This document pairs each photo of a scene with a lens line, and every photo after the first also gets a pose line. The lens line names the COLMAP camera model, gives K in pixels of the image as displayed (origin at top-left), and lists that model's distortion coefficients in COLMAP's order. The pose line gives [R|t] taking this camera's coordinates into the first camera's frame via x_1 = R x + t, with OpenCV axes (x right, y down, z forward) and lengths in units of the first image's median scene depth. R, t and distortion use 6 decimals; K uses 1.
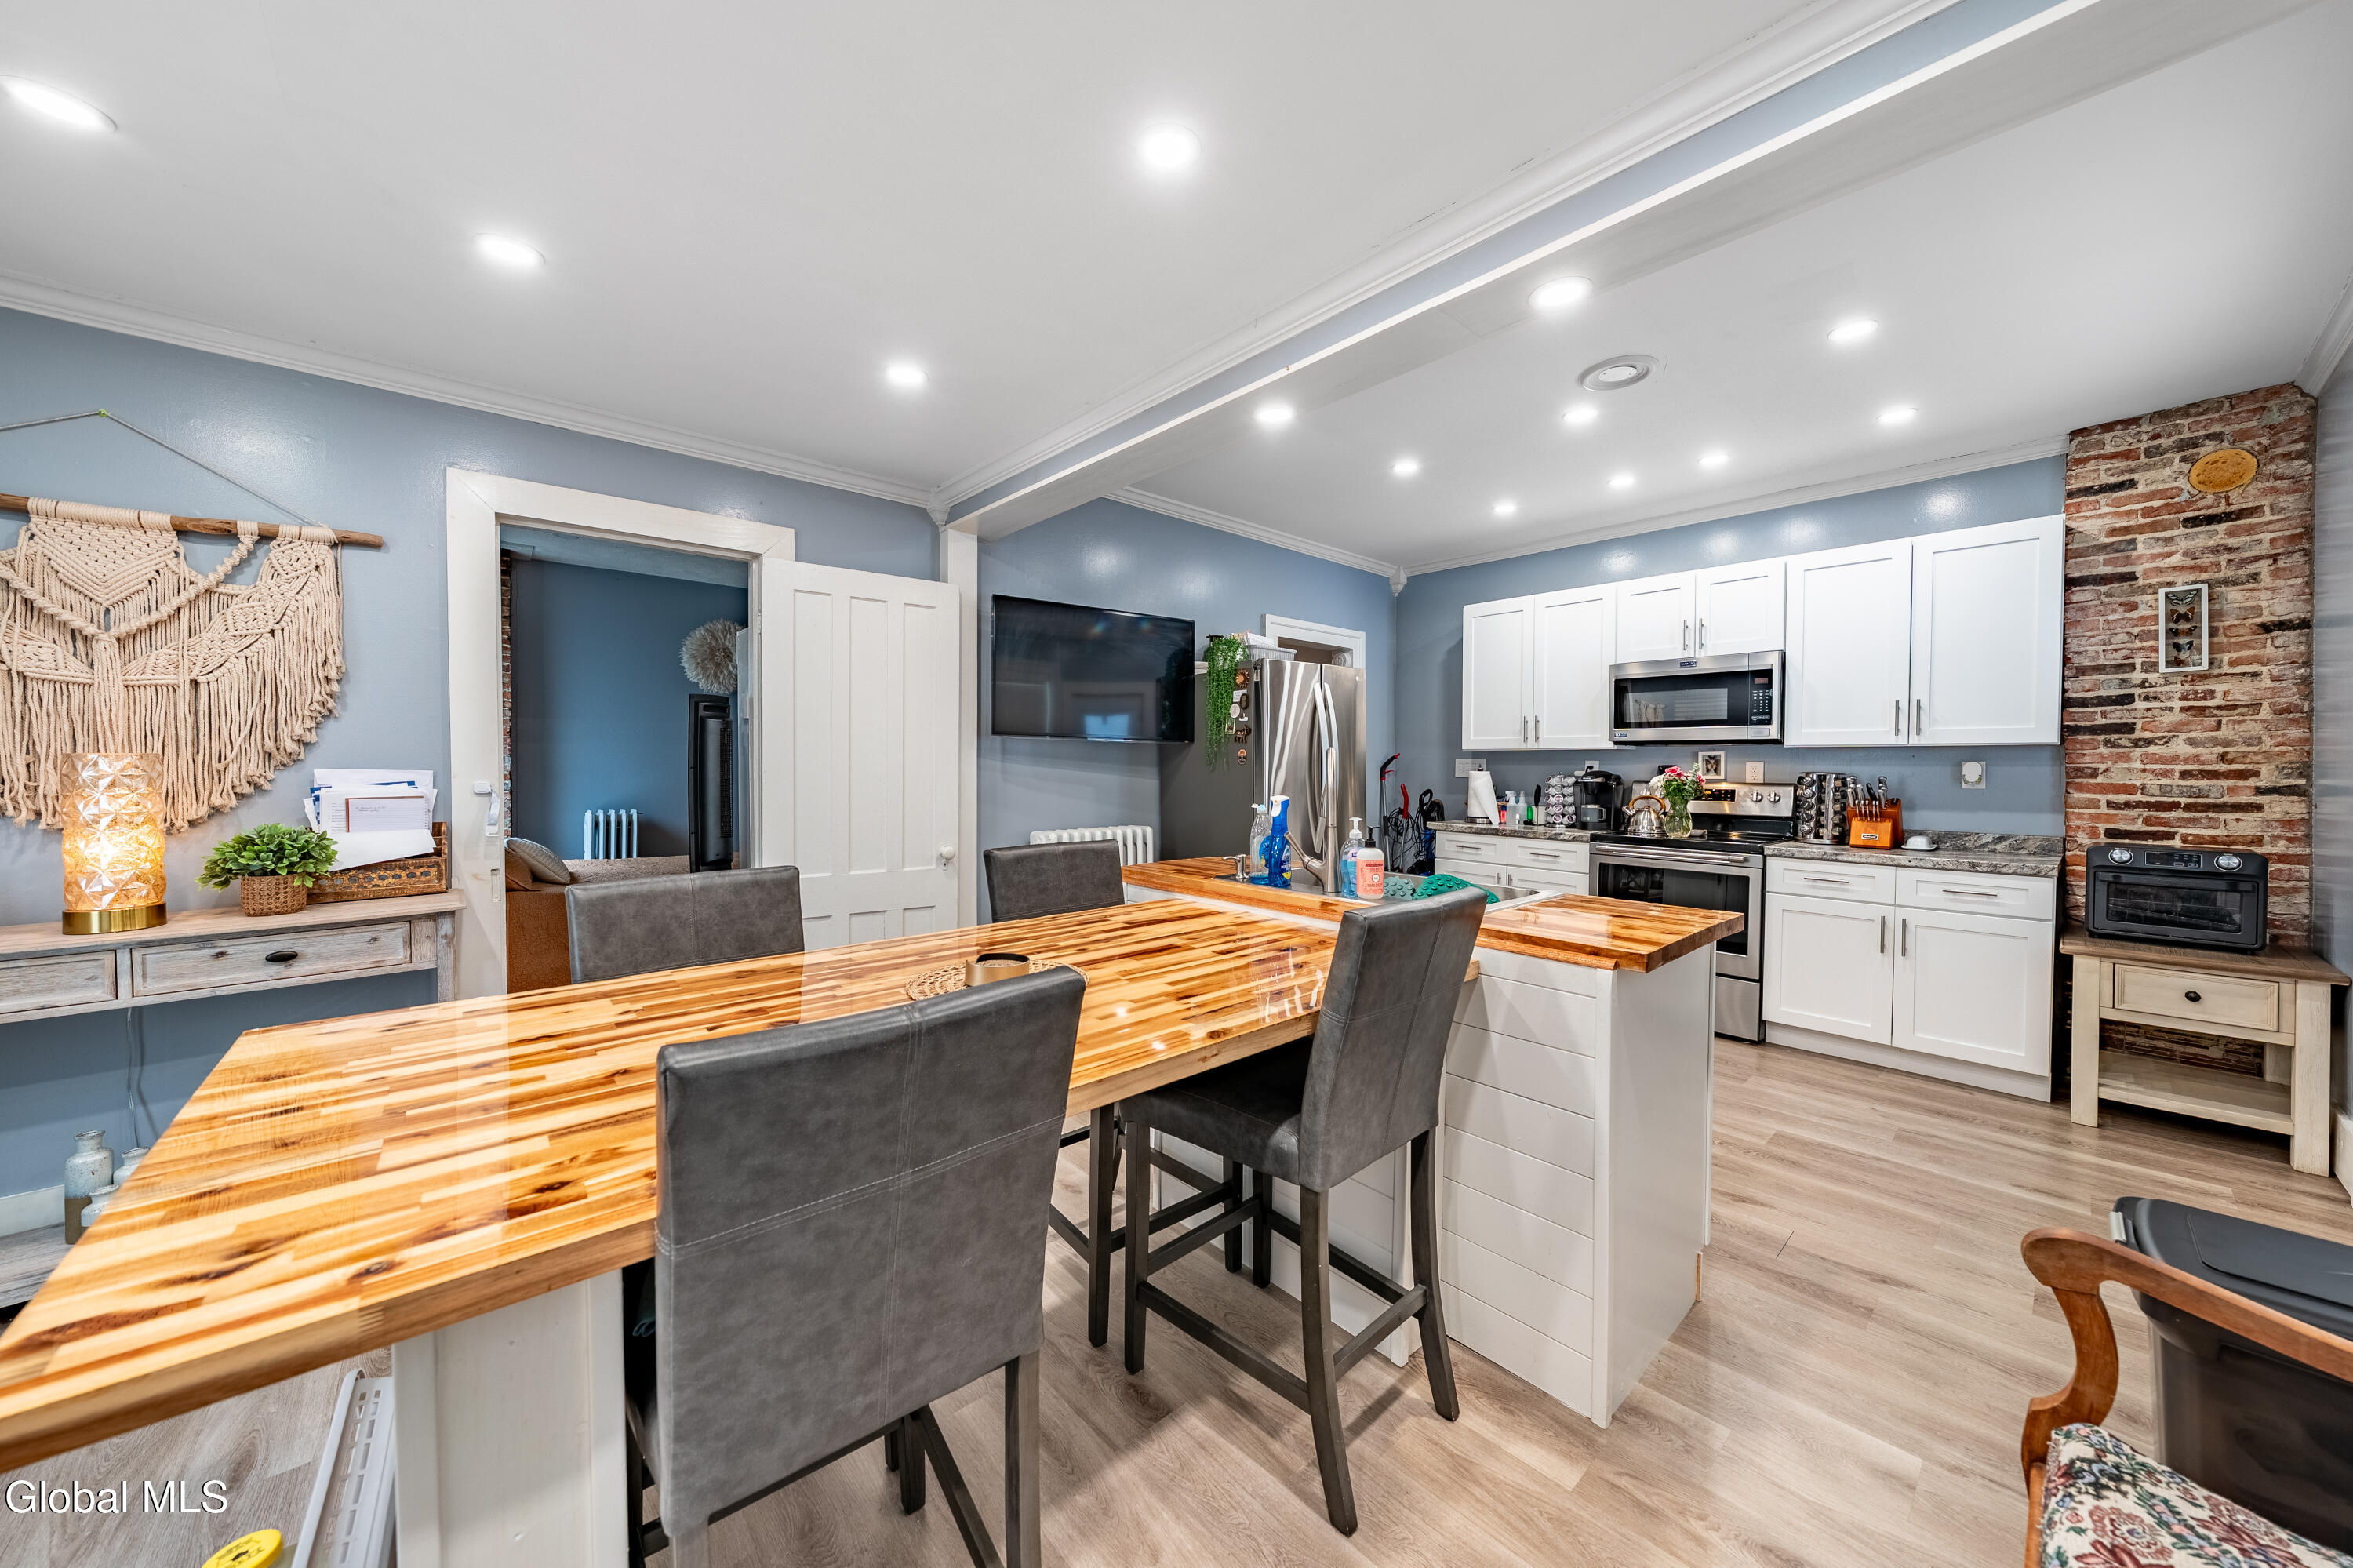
lens RADIAL K [[811.4, 0, 1261.8], [0, 811.4, 777.5], [0, 0, 1]] dist [-0.005347, 0.000460]
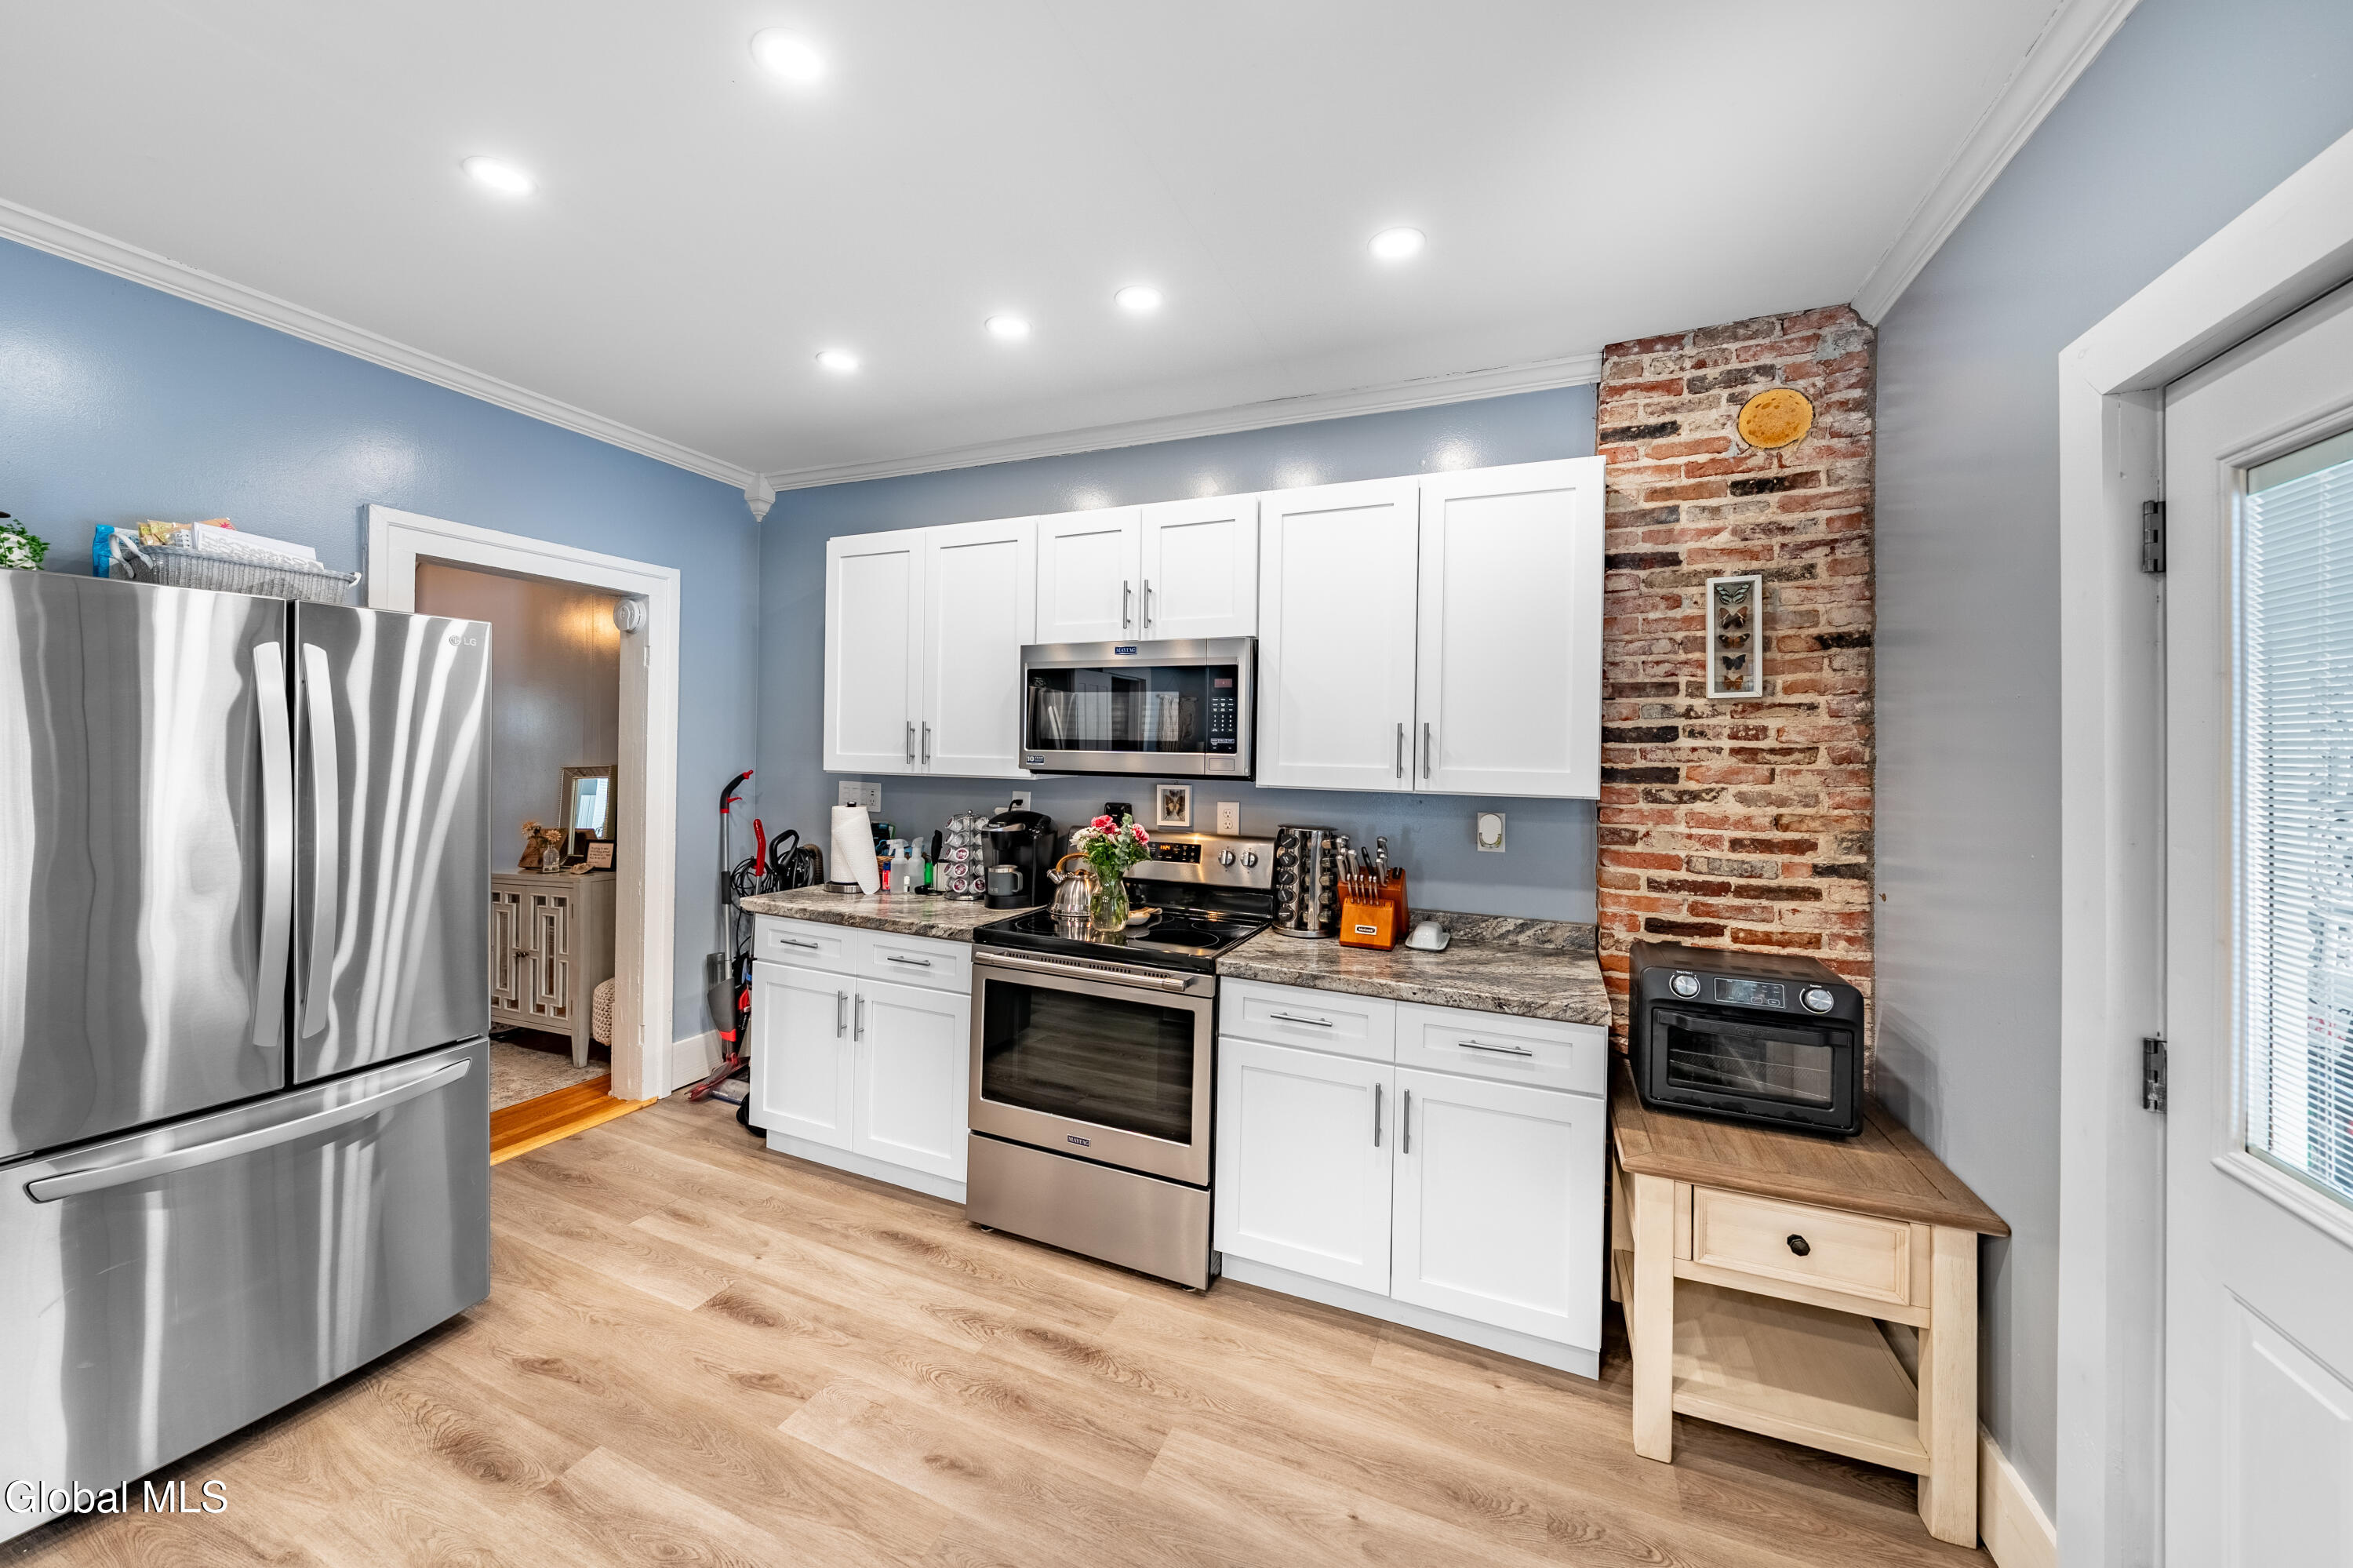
lens RADIAL K [[811.4, 0, 1189.4], [0, 811.4, 738.9], [0, 0, 1]] dist [-0.005347, 0.000460]
pose [[0.922644, 0.015920, 0.385324, 0.397402], [-0.007438, 0.999696, -0.023494, -0.069270], [-0.385581, 0.018811, 0.922482, 0.487648]]
